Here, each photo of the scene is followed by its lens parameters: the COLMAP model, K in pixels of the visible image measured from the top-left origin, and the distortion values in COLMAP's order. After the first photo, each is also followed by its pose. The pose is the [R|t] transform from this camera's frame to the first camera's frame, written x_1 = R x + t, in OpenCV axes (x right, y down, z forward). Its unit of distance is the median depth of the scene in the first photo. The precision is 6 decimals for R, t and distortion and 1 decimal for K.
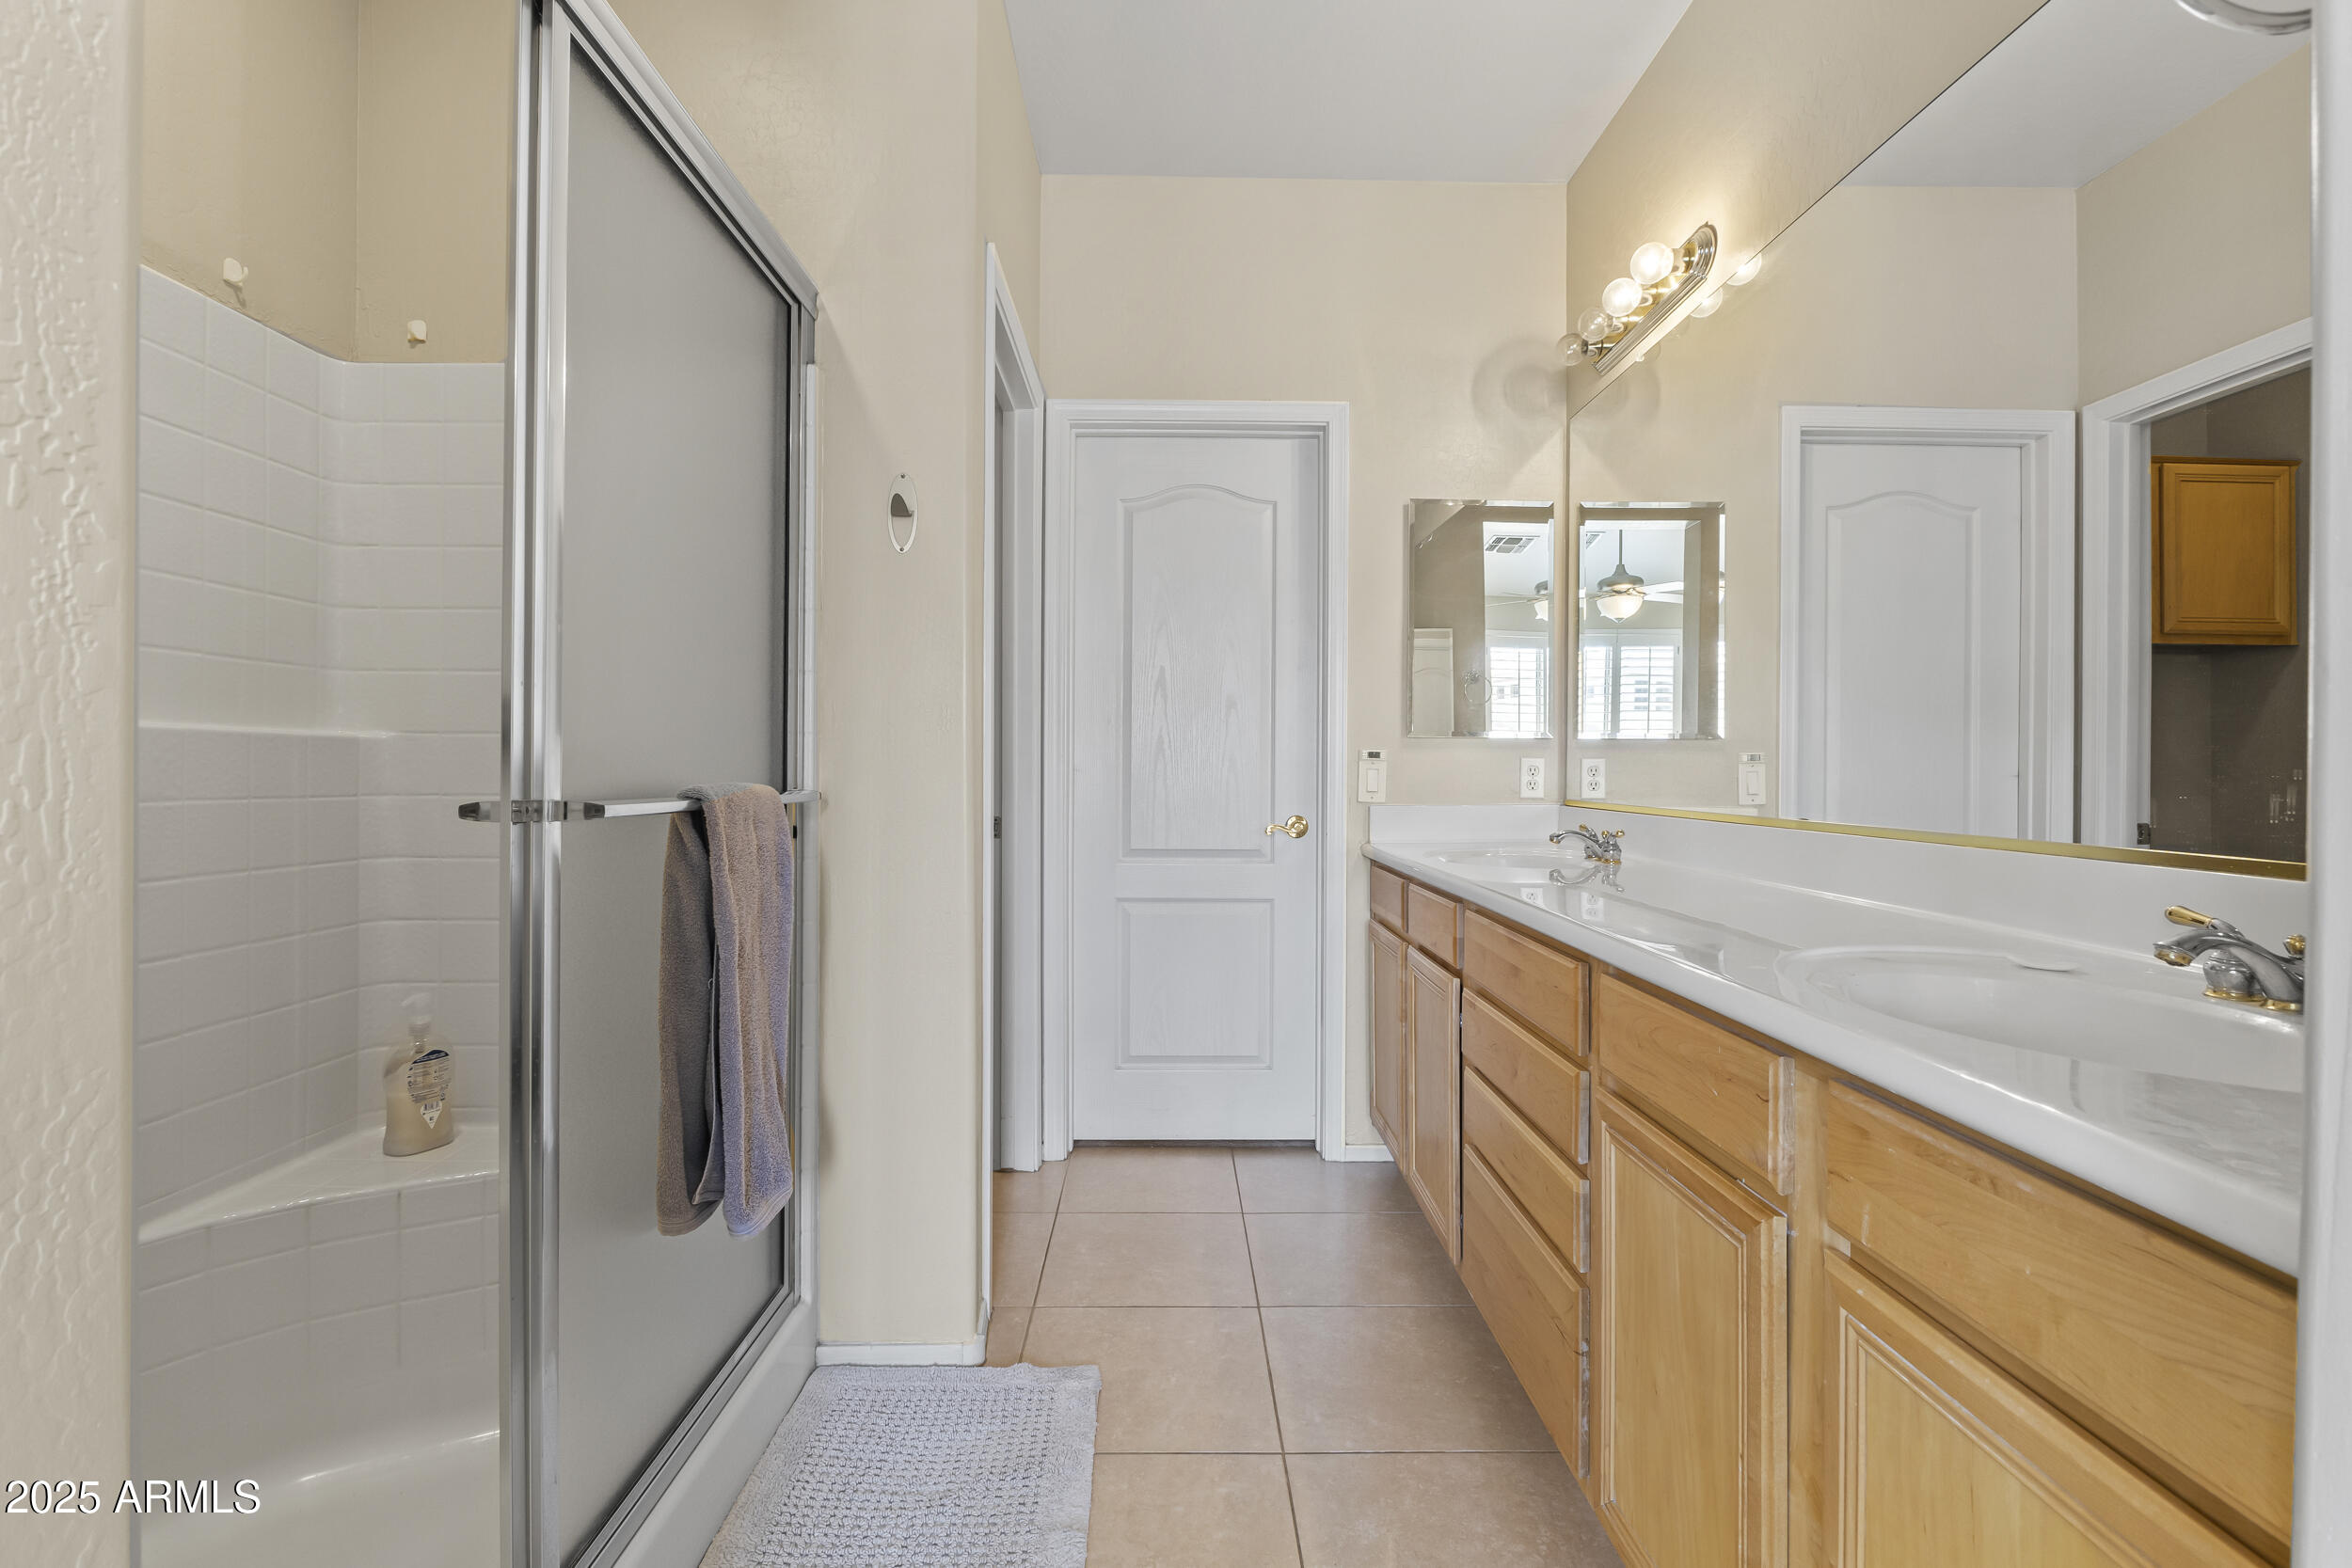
lens RADIAL K [[1061.0, 0, 1176.7], [0, 1061.0, 766.1], [0, 0, 1]] dist [-0.003135, -0.001064]
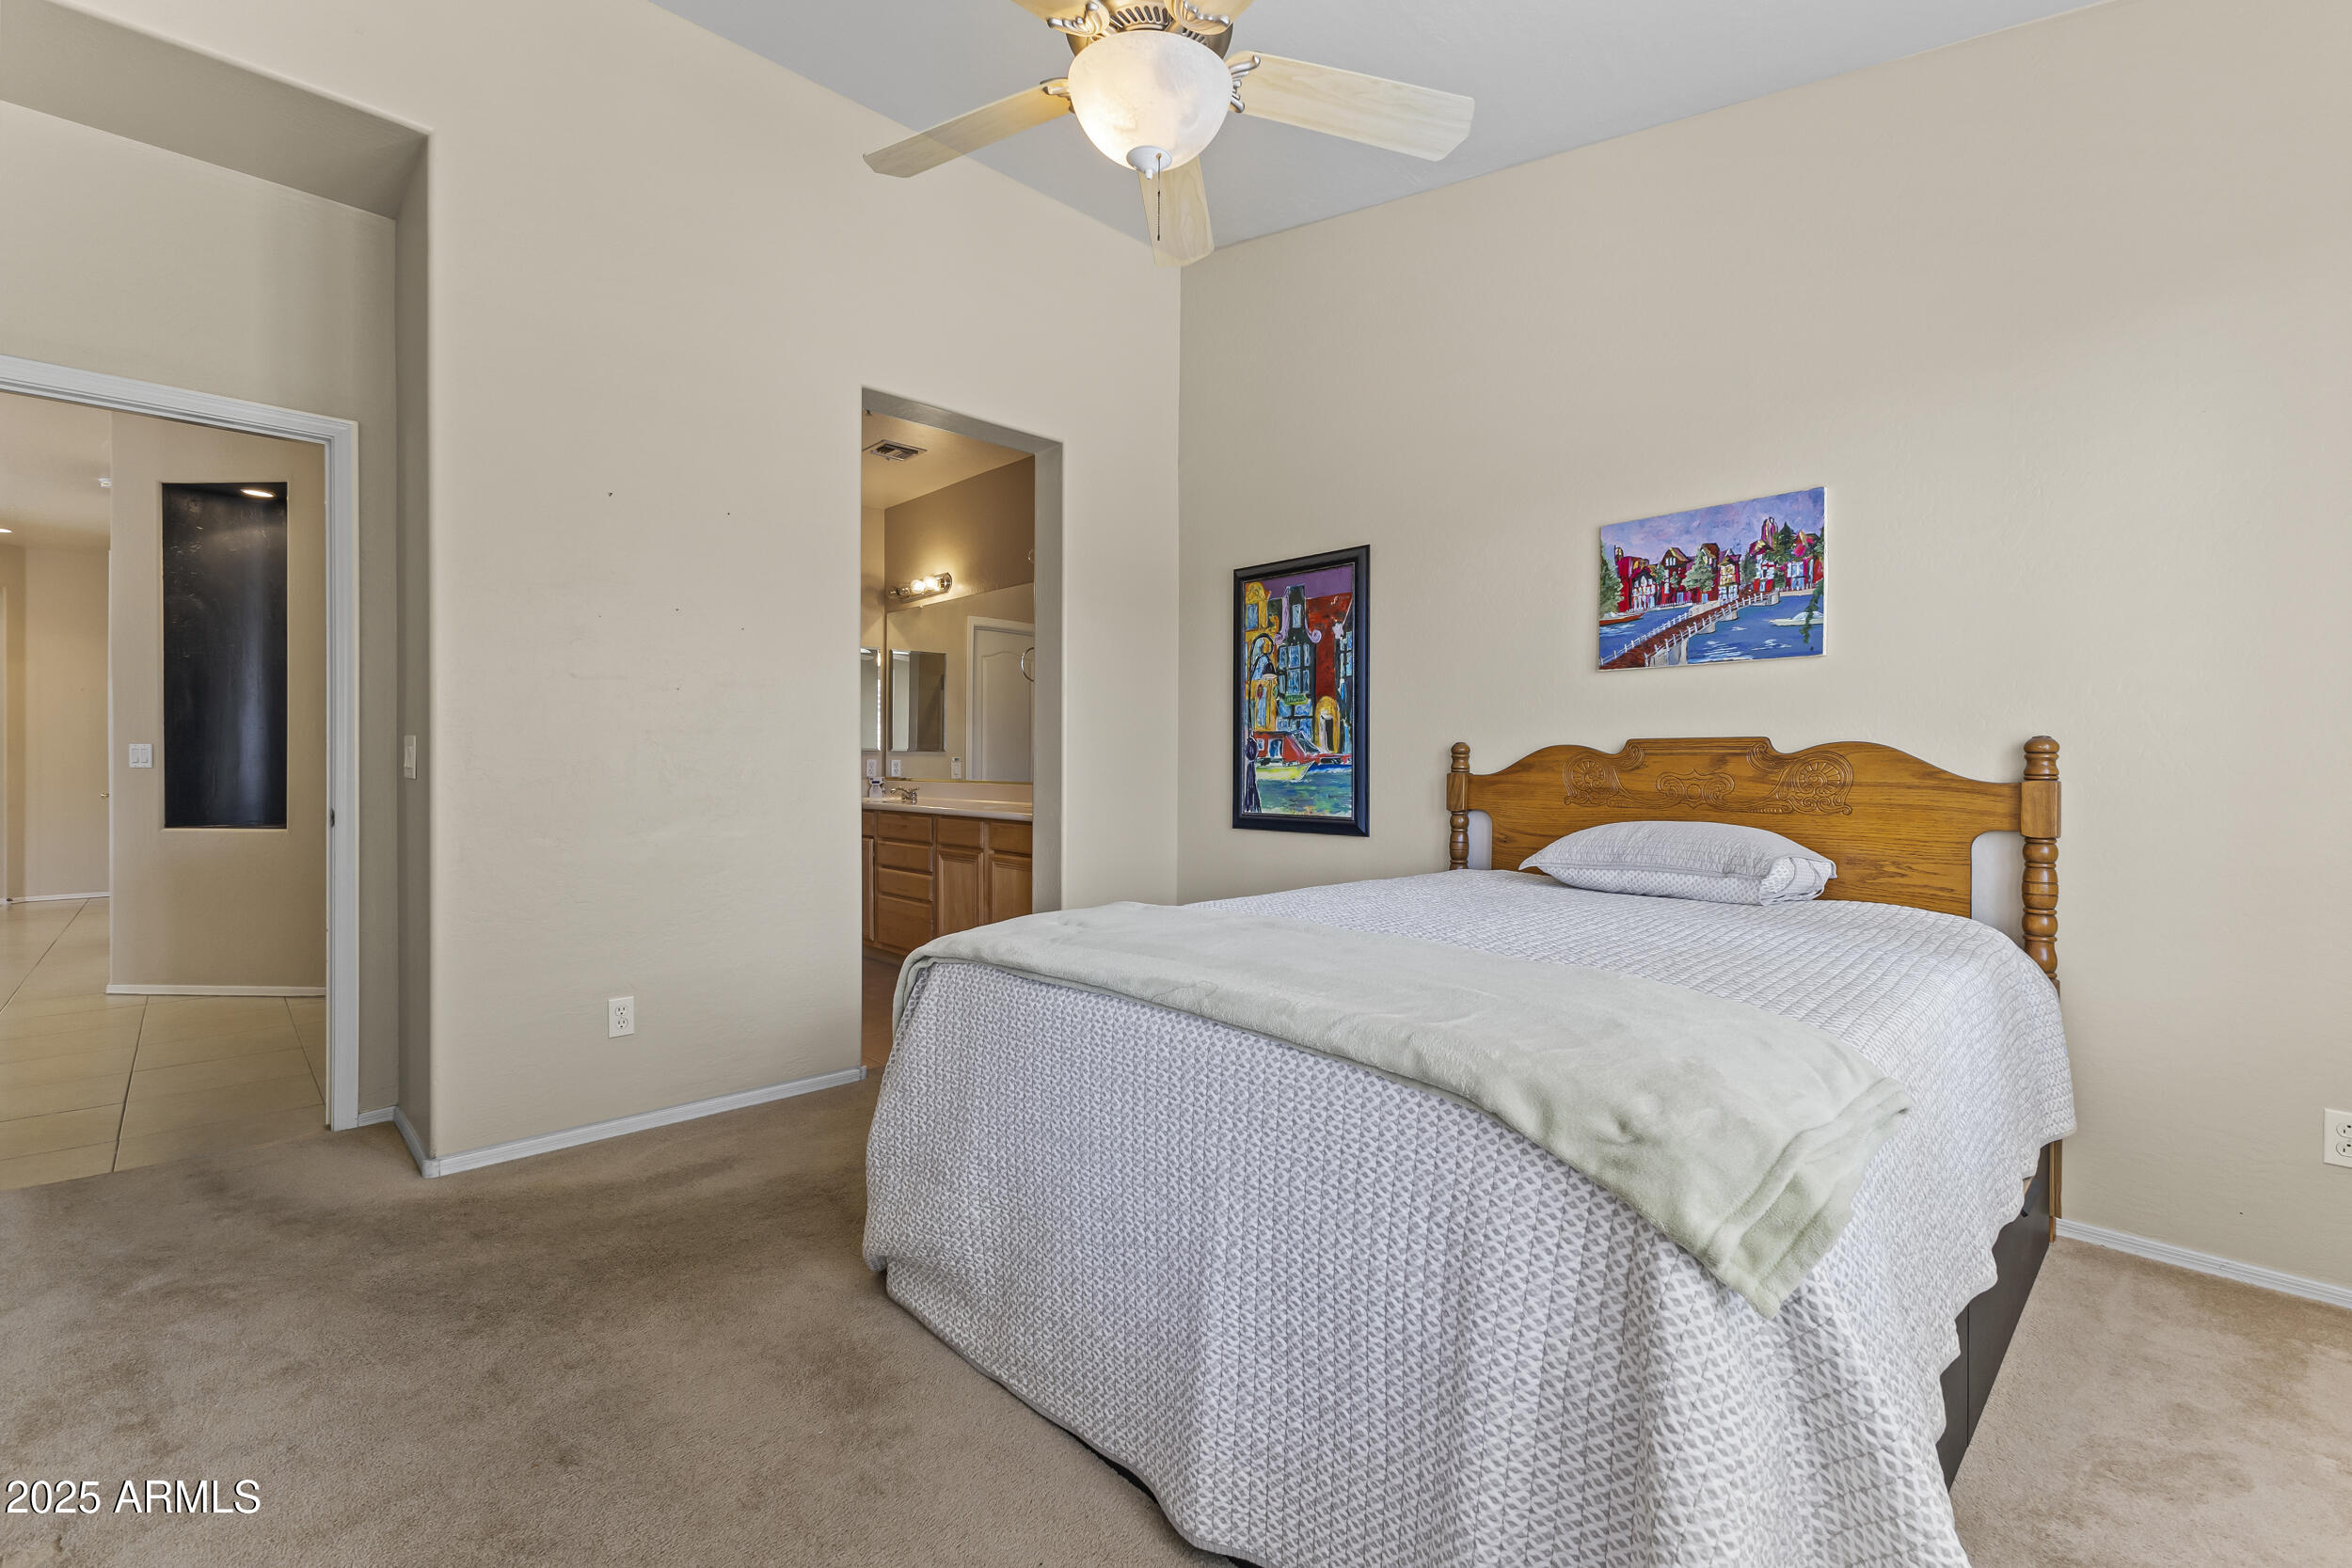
lens RADIAL K [[1011.8, 0, 1168.0], [0, 1011.8, 780.6], [0, 0, 1]] dist [0.003085, 0.000138]
pose [[0.733584, -0.013048, 0.679474, -0.926256], [-0.003341, 0.999734, 0.022805, -0.016827], [-0.679591, -0.019000, 0.733345, -1.412933]]
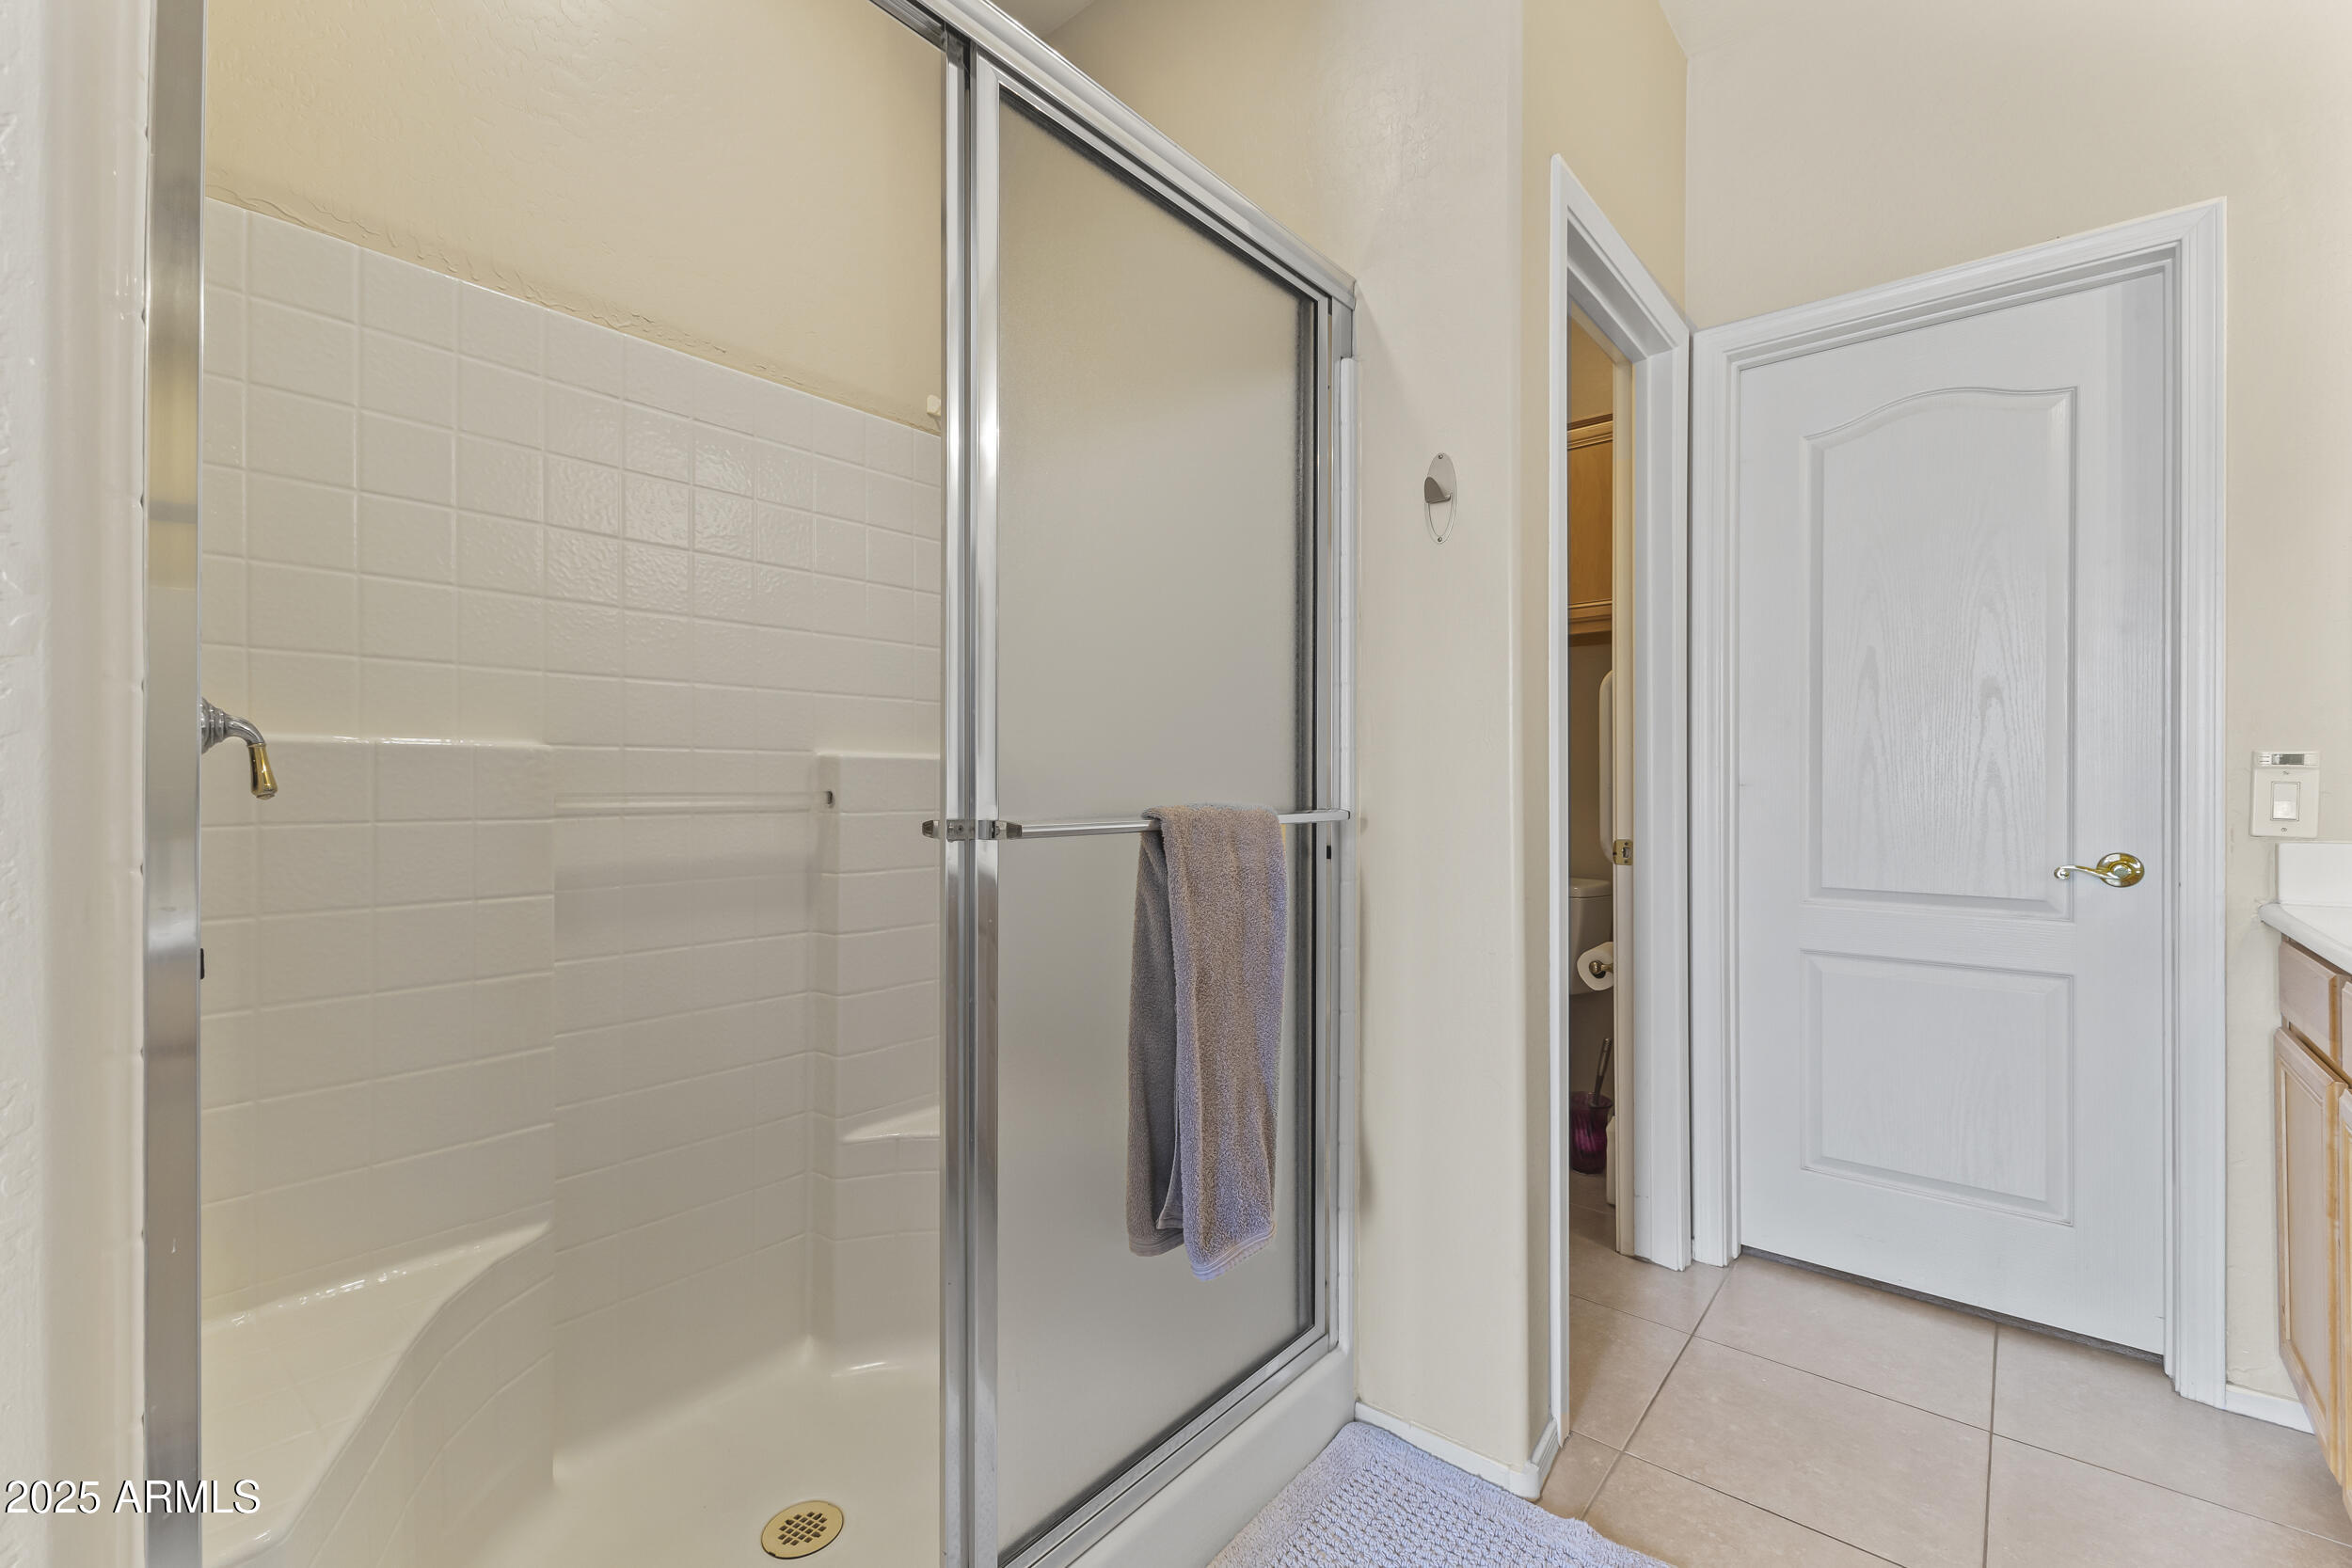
lens RADIAL K [[1011.8, 0, 1168.0], [0, 1011.8, 780.6], [0, 0, 1]] dist [0.003085, 0.000138]
pose [[0.756699, -0.004866, -0.653746, 0.107858], [0.006168, 0.999981, -0.000304, -0.002807], [0.653735, -0.003803, 0.756714, 0.185194]]
